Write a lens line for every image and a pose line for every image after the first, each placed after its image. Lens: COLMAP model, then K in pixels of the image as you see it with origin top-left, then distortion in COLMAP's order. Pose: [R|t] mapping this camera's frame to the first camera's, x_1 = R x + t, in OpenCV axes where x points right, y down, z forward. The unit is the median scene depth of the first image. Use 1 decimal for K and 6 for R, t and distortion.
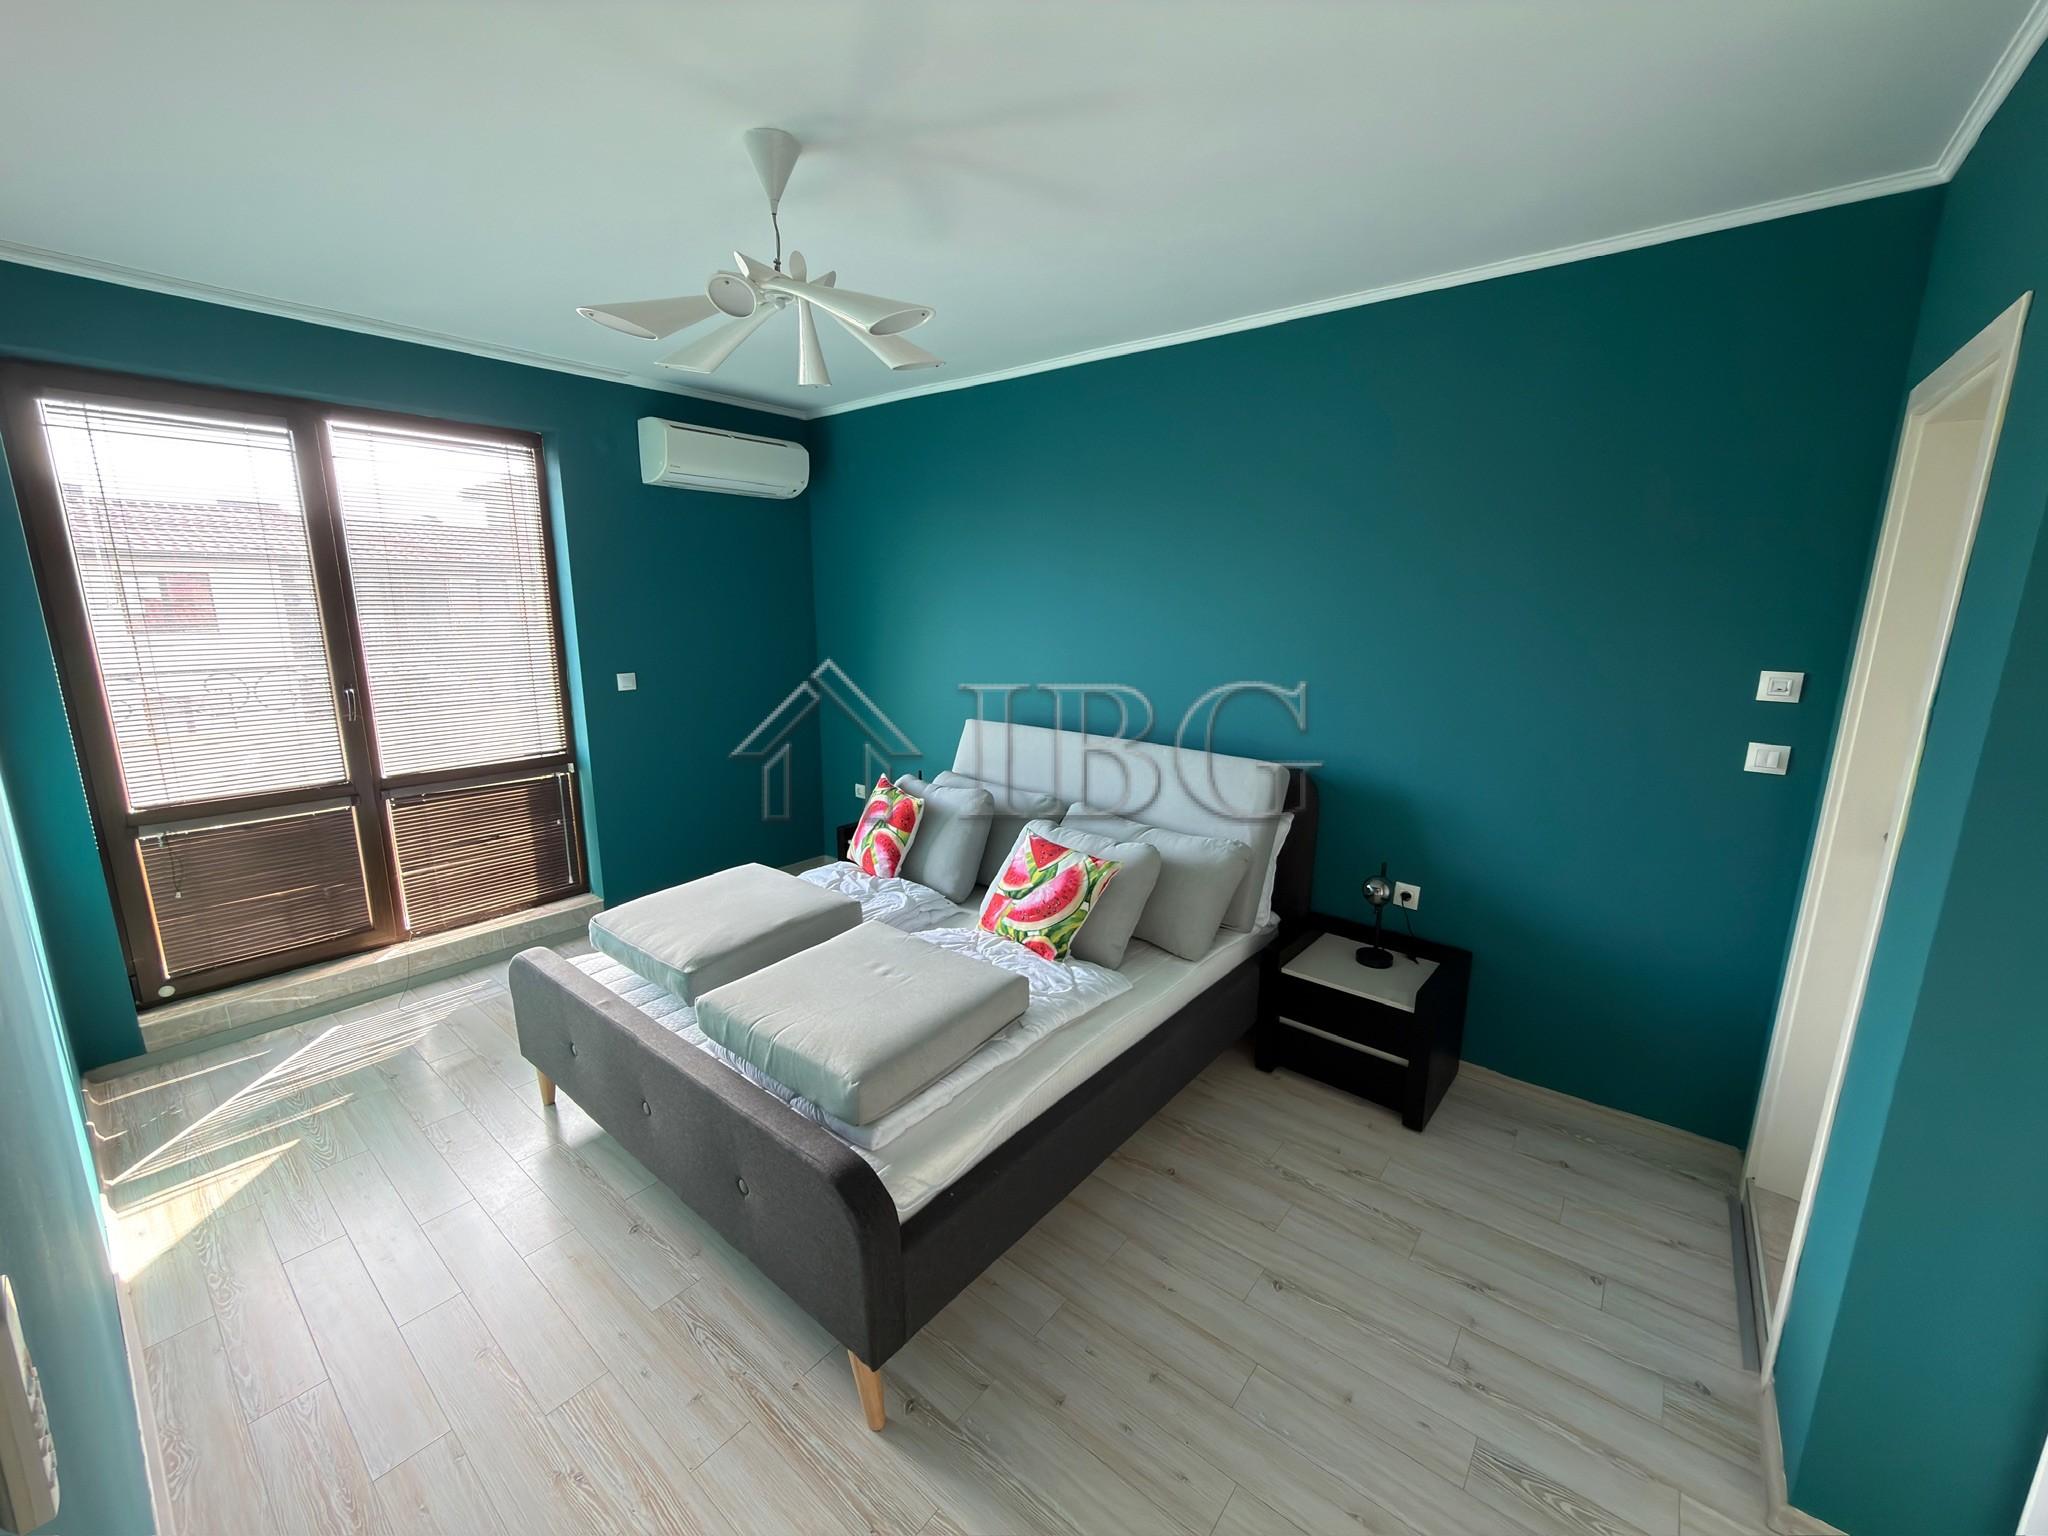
lens RADIAL K [[799.2, 0, 1027.0], [0, 799.2, 759.3], [0, 0, 1]] dist [0.020434, -0.002776]
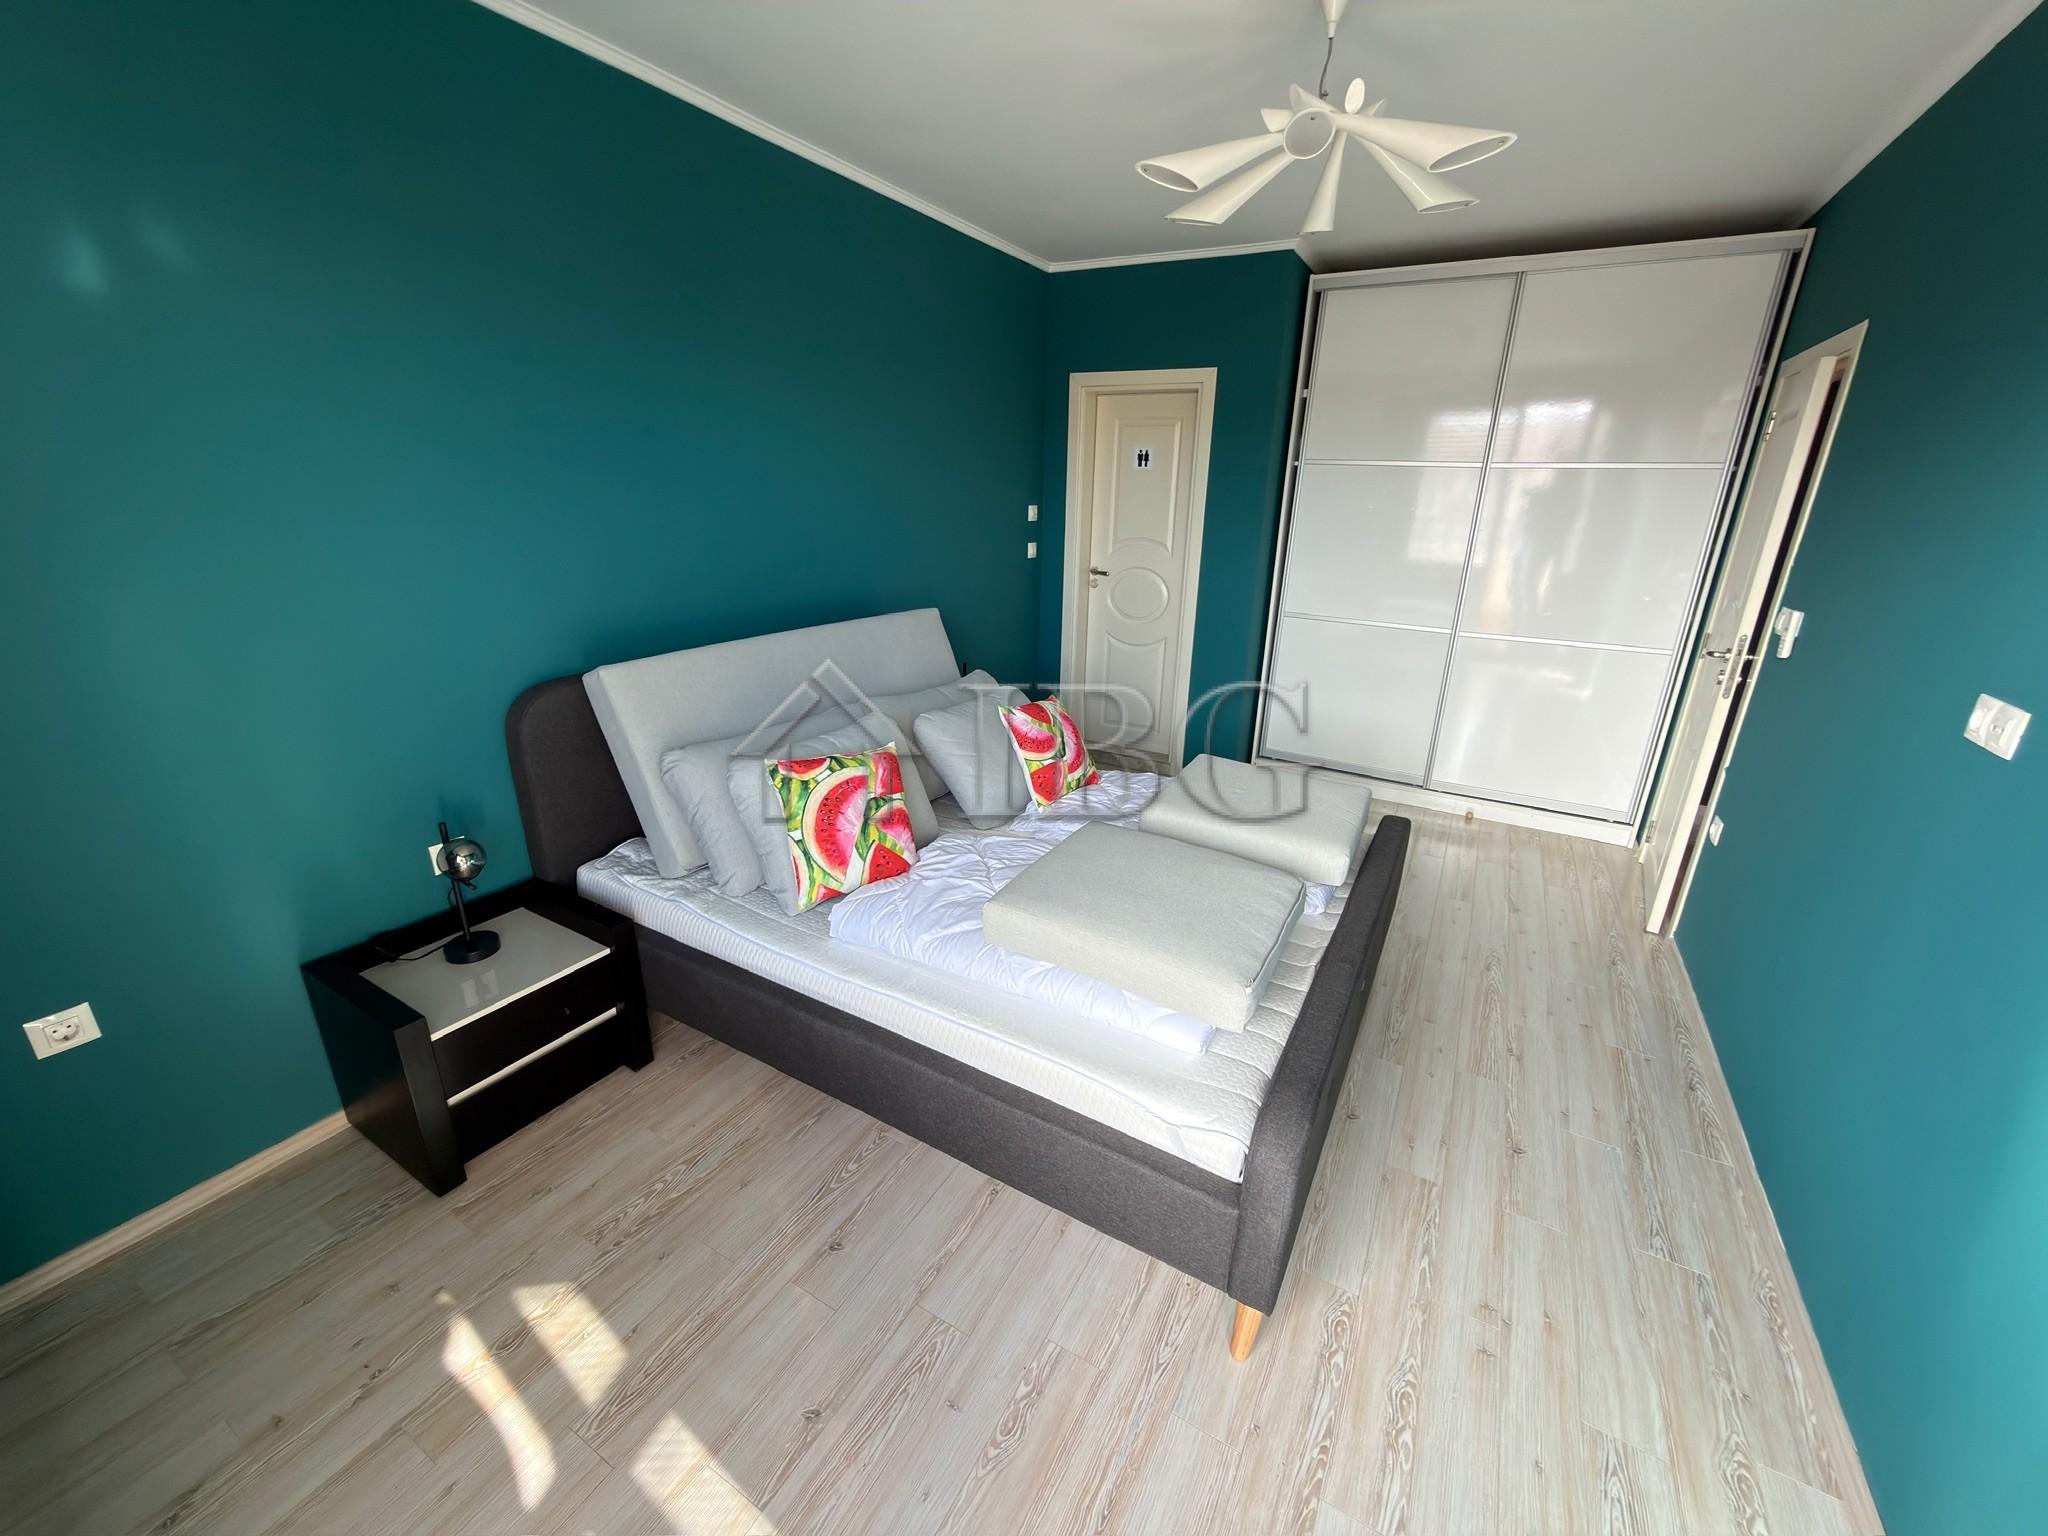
lens RADIAL K [[799.2, 0, 1022.2], [0, 799.2, 764.7], [0, 0, 1]] dist [0.020434, -0.002776]
pose [[-0.143749, -0.337020, 0.930459, -1.459218], [0.174757, 0.916803, 0.359072, -0.300504], [-0.974062, 0.214220, -0.072893, 1.663588]]
